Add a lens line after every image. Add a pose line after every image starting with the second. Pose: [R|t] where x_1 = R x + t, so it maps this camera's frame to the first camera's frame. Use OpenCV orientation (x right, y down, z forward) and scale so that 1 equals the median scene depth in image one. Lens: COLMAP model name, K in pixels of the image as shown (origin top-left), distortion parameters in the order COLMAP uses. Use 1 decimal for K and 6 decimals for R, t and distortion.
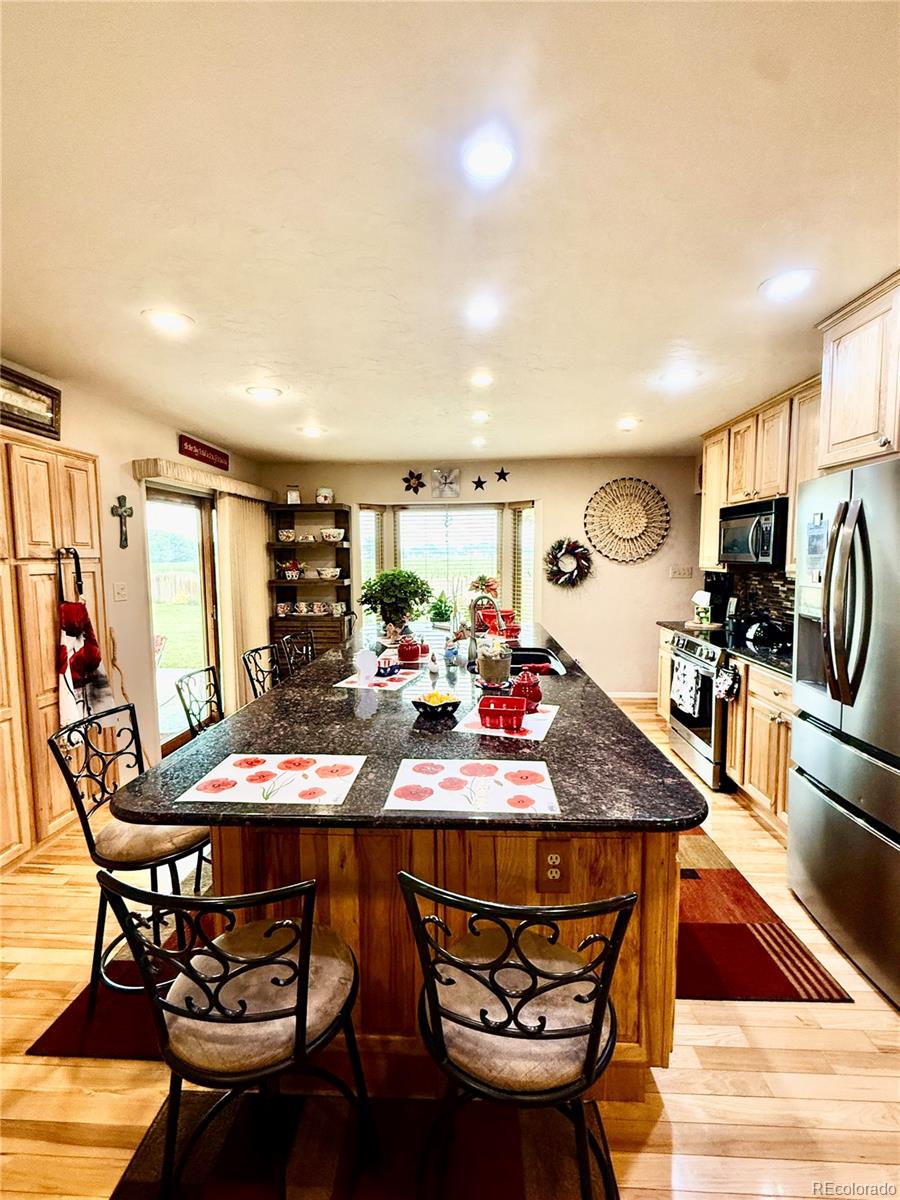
lens RADIAL K [[525.5, 0, 444.9], [0, 525.5, 604.1], [0, 0, 1]] dist [0.000630, 0.000393]
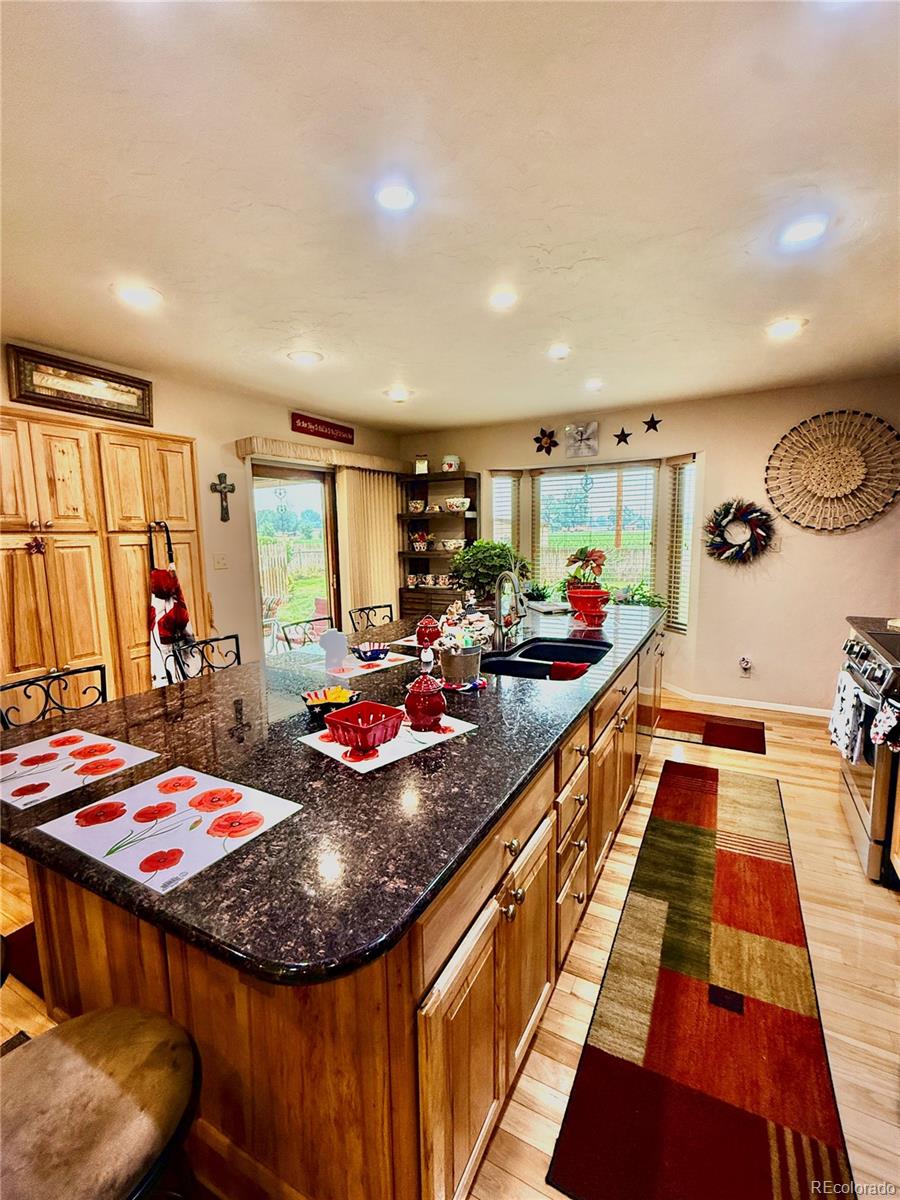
lens RADIAL K [[525.5, 0, 444.9], [0, 525.5, 604.1], [0, 0, 1]] dist [0.000630, 0.000393]
pose [[0.902555, 0.051465, -0.427488, 0.236820], [-0.028549, 0.997799, 0.059847, -0.009997], [0.429627, -0.041811, 0.902038, 0.157309]]
